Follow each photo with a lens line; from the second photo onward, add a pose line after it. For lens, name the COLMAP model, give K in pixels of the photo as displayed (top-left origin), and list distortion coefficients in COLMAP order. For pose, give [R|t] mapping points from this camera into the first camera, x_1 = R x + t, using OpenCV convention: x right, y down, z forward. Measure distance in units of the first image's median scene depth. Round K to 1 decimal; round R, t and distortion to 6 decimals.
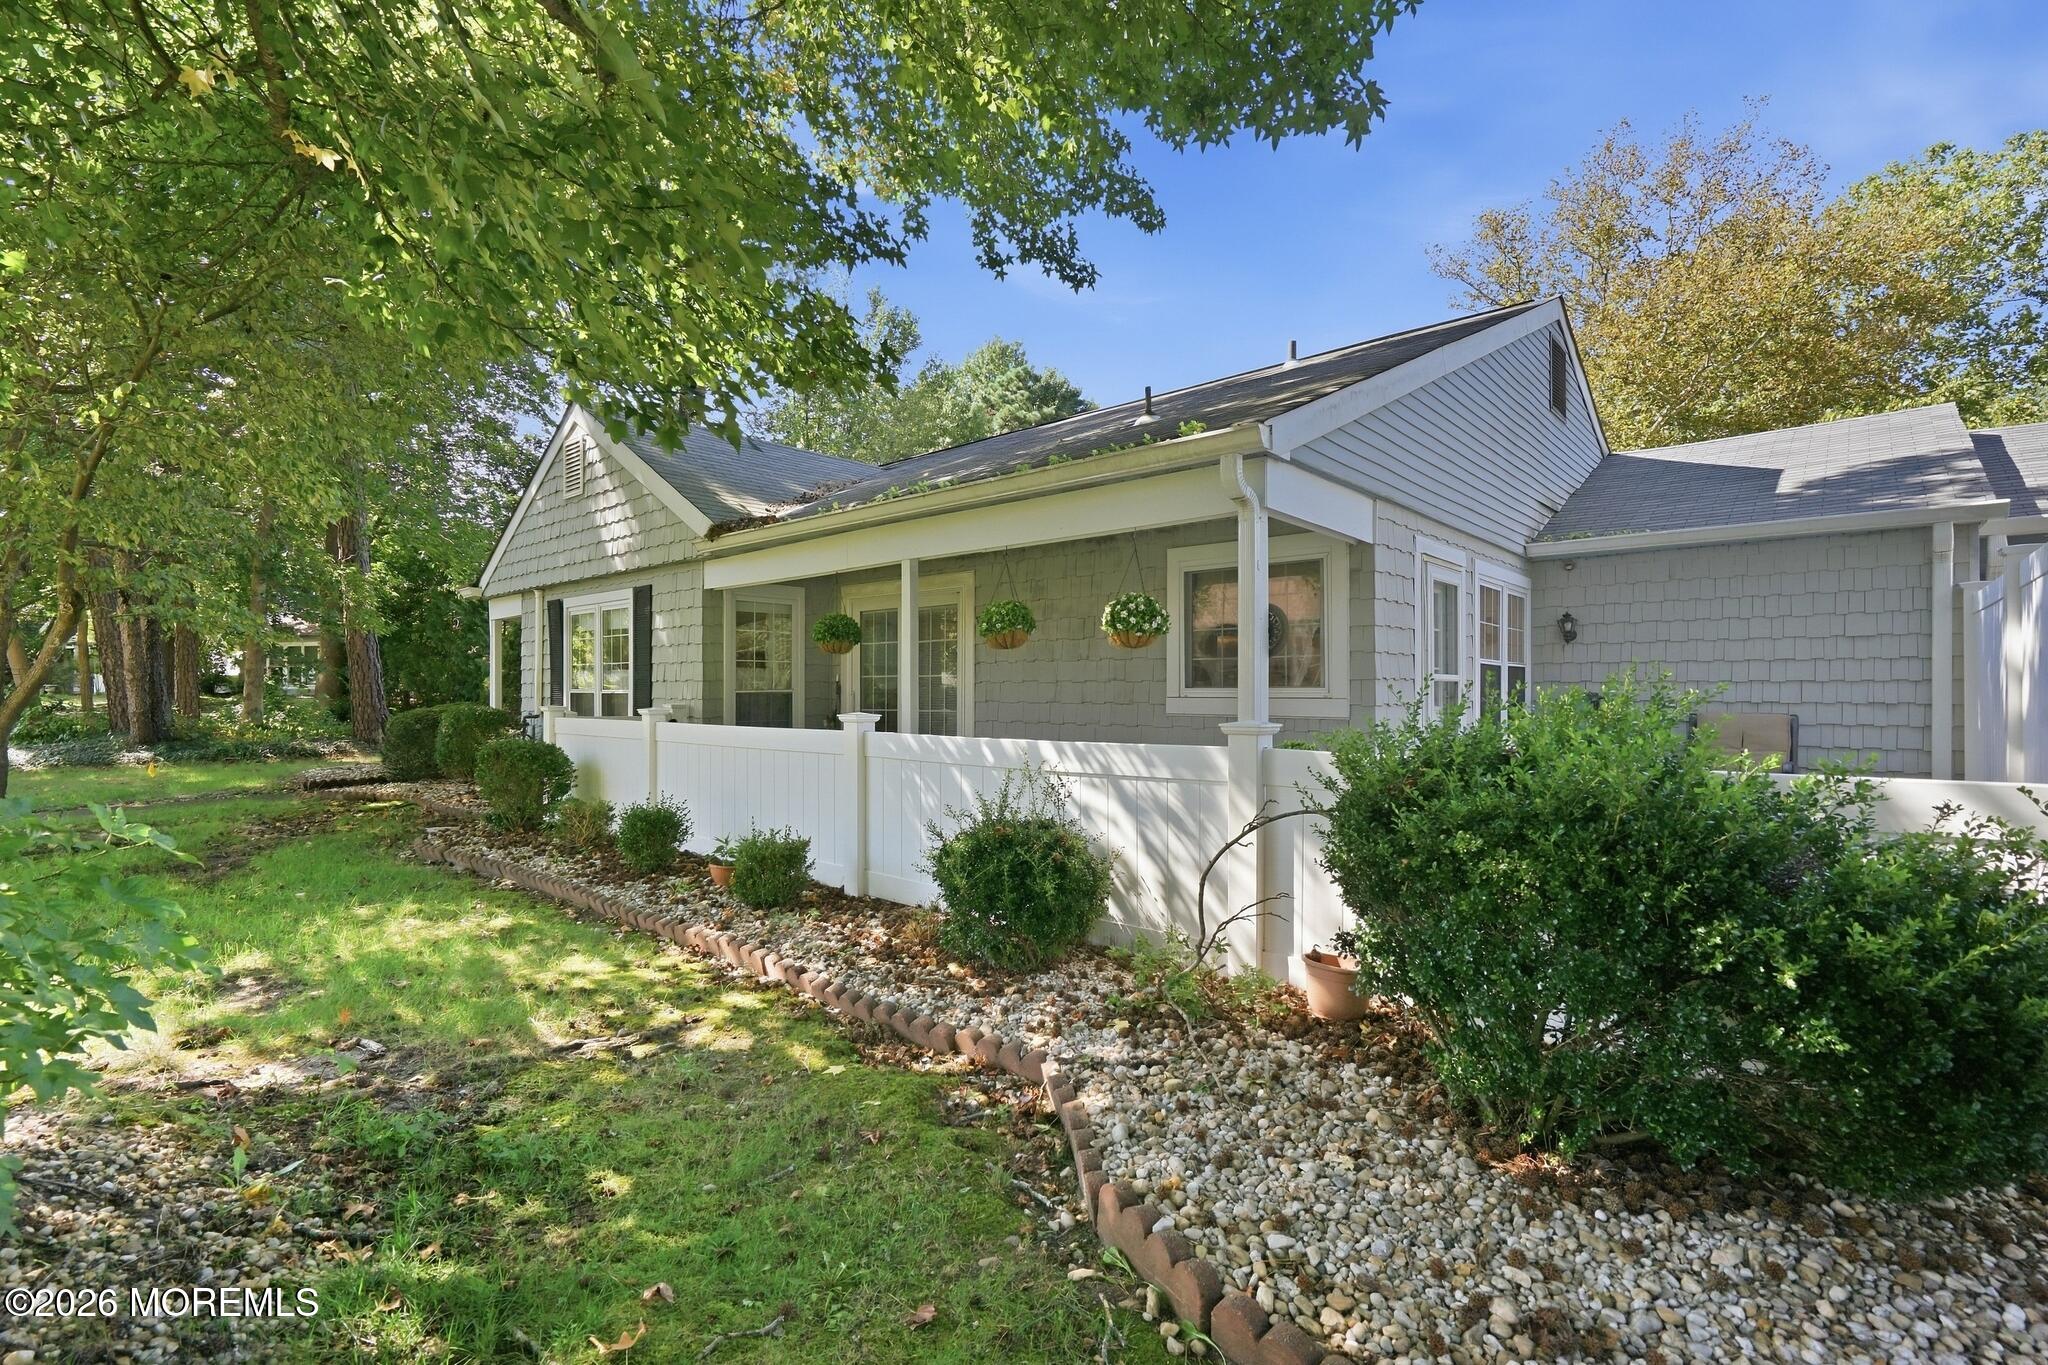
lens RADIAL K [[940.9, 0, 1017.9], [0, 940.9, 693.9], [0, 0, 1]] dist [0.000304, 0.001061]
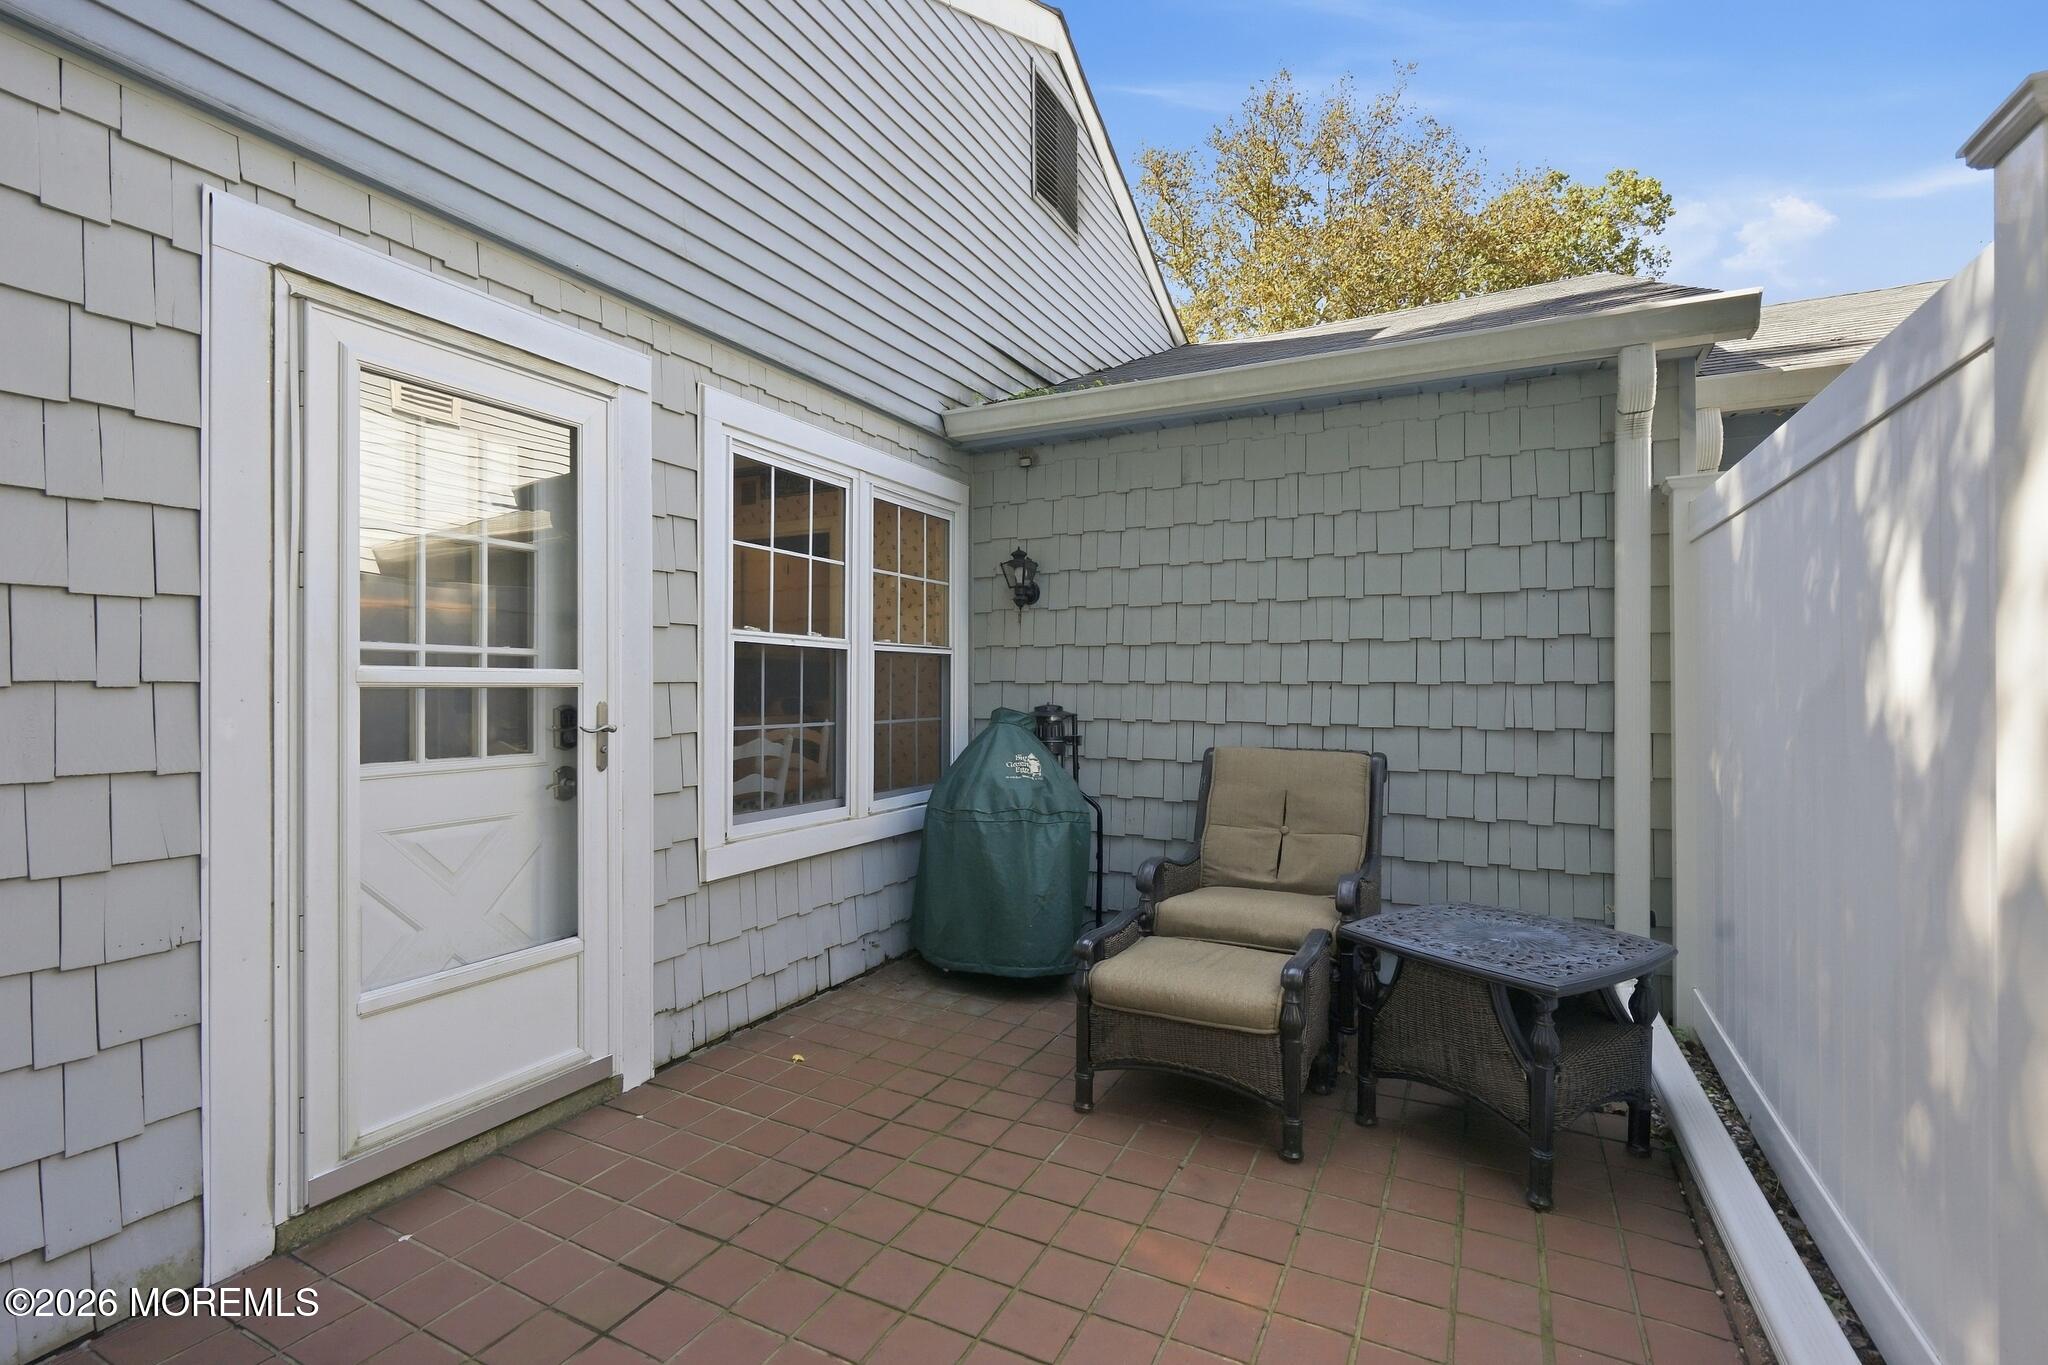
lens RADIAL K [[940.9, 0, 1022.2], [0, 940.9, 682.8], [0, 0, 1]] dist [0.000304, 0.001061]
pose [[0.965866, -0.000759, 0.259040, 0.460822], [0.001426, 0.999996, -0.002388, -0.011808], [-0.259037, 0.002676, 0.965864, 0.511772]]
